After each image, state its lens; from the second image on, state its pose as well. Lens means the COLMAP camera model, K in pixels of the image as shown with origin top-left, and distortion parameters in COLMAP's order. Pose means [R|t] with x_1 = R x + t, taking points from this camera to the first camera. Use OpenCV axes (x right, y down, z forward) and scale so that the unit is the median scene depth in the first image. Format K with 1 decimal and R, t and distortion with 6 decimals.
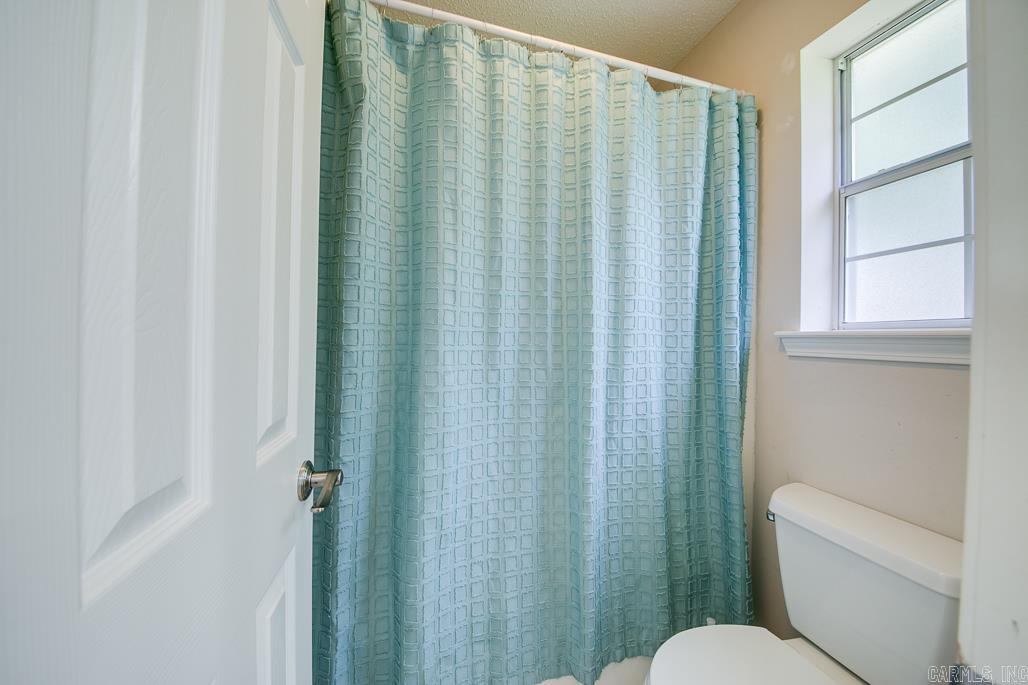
lens RADIAL K [[361.2, 0, 508.5], [0, 361.2, 338.4], [0, 0, 1]] dist [-0.008735, -0.004011]
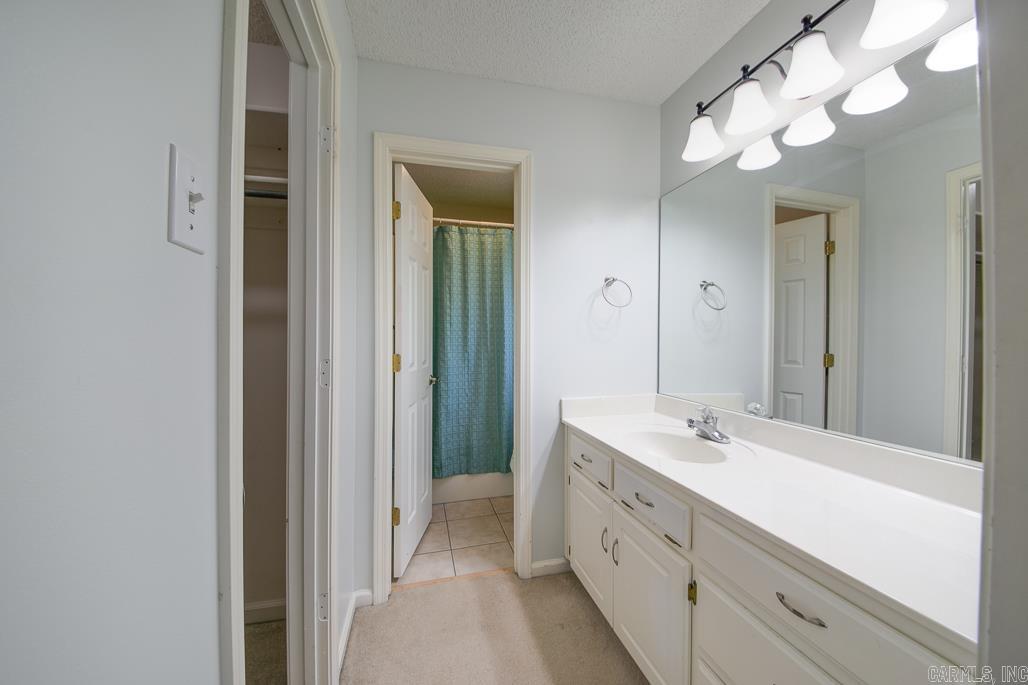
lens RADIAL K [[361.2, 0, 516.4], [0, 361.2, 344.6], [0, 0, 1]] dist [-0.008735, -0.004011]
pose [[0.999693, -0.016688, 0.018323, 0.272566], [0.016581, 0.999844, 0.006017, 0.024034], [-0.018421, -0.005711, 0.999814, -1.605039]]
